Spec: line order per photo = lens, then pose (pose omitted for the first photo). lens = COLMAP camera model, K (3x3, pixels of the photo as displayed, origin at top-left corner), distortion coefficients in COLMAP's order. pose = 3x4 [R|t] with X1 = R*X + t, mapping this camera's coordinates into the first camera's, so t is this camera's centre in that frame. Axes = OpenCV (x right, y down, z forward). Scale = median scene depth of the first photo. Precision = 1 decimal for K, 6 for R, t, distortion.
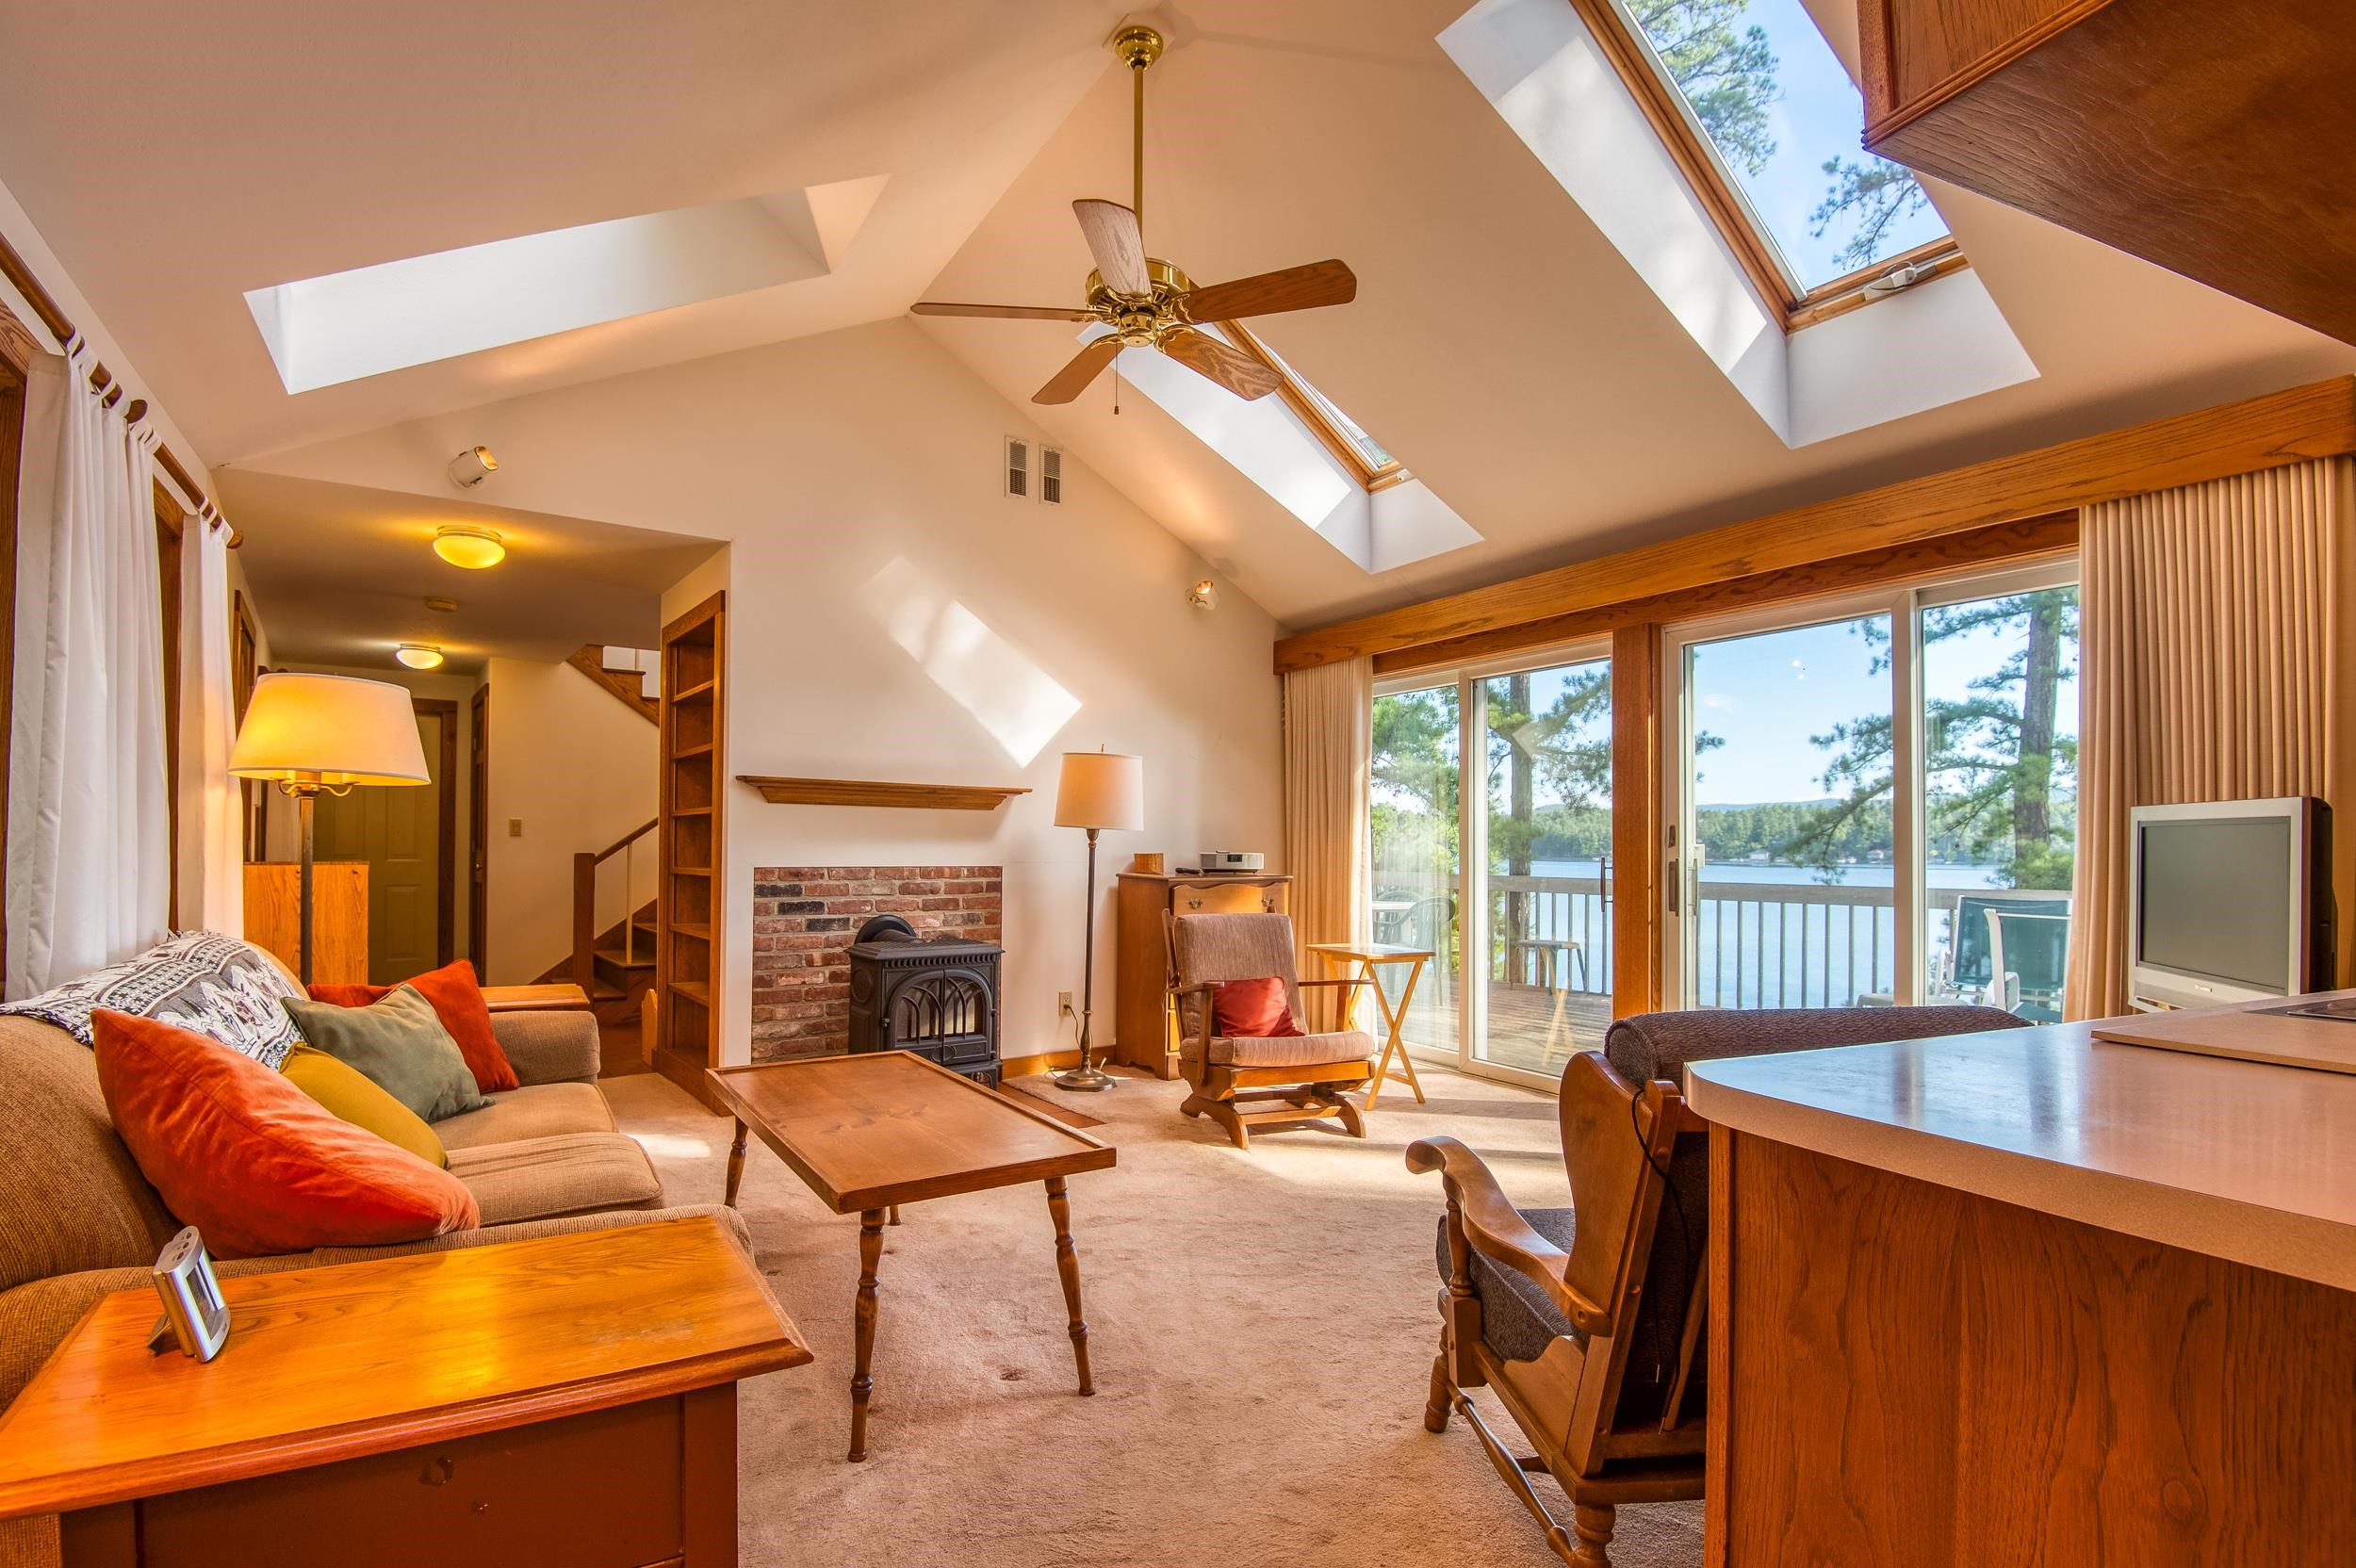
lens RADIAL K [[1074.3, 0, 1192.3], [0, 1074.3, 804.4], [0, 0, 1]] dist [-0.031478, -0.004794]
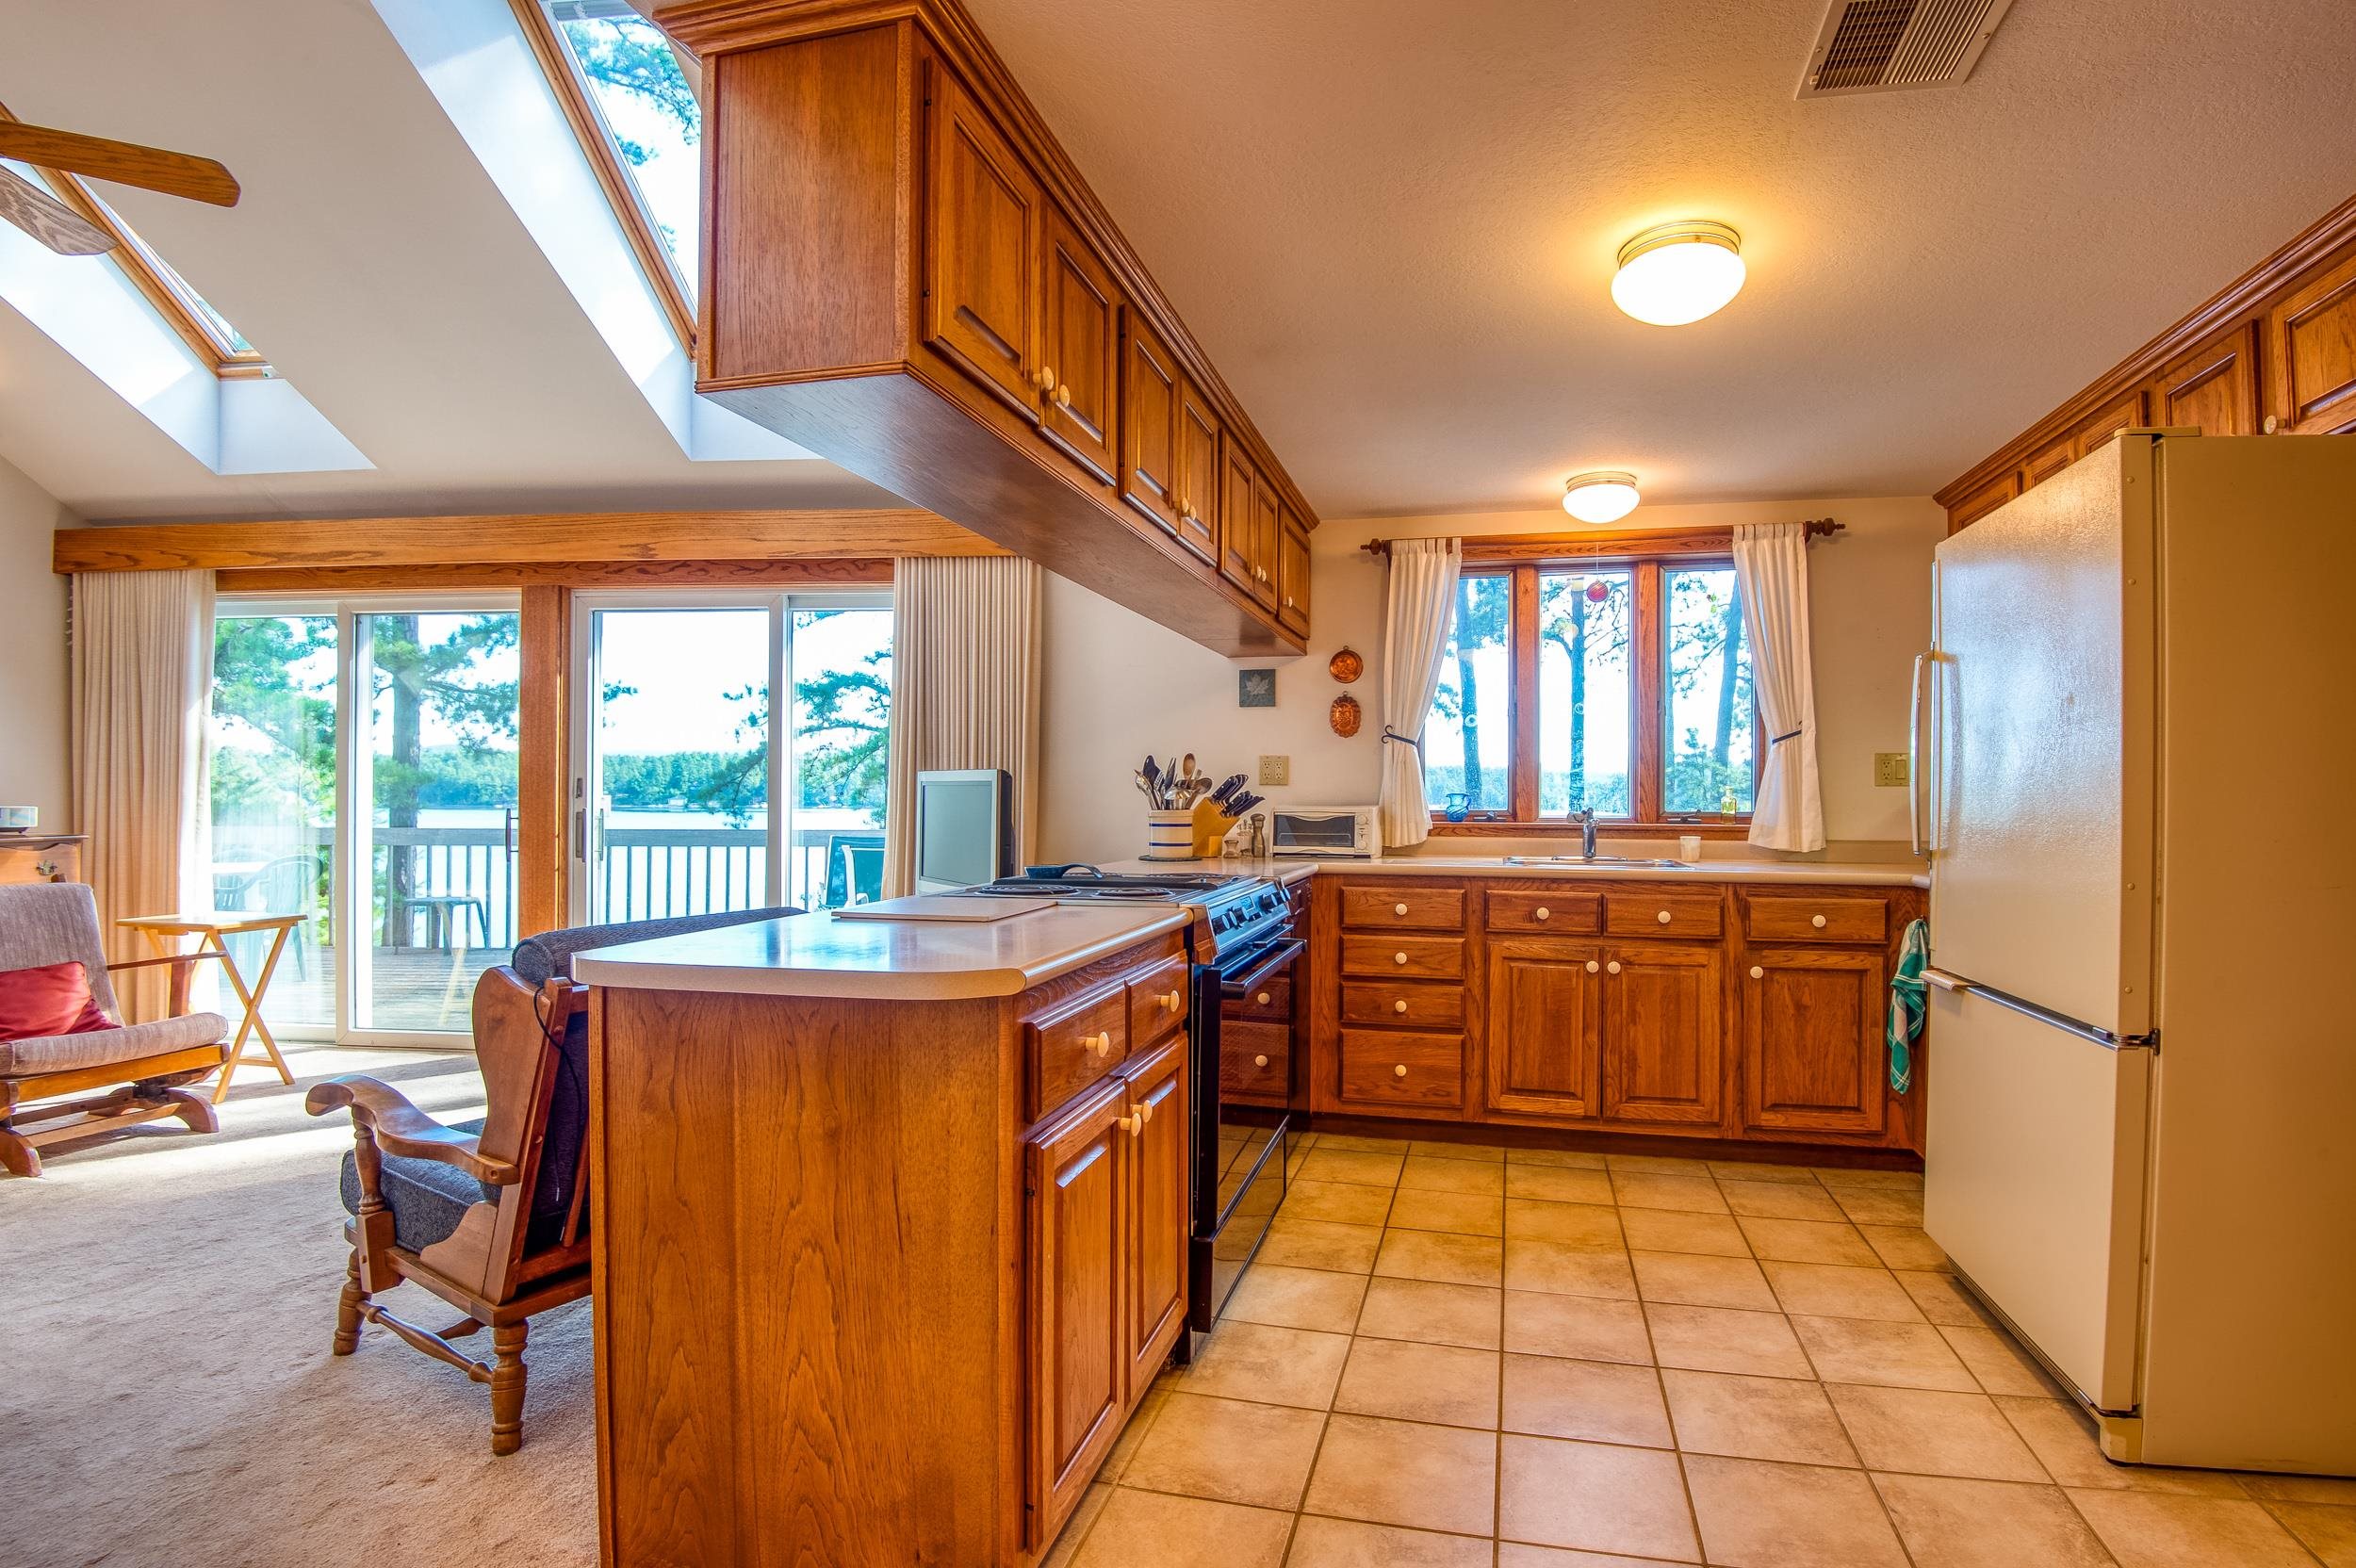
lens RADIAL K [[1074.3, 0, 1192.3], [0, 1074.3, 804.4], [0, 0, 1]] dist [-0.031478, -0.004794]
pose [[0.589406, -0.009946, 0.807776, -0.049300], [-0.030202, 0.998954, 0.034337, -0.007900], [-0.807272, -0.044635, 0.588489, -0.126250]]
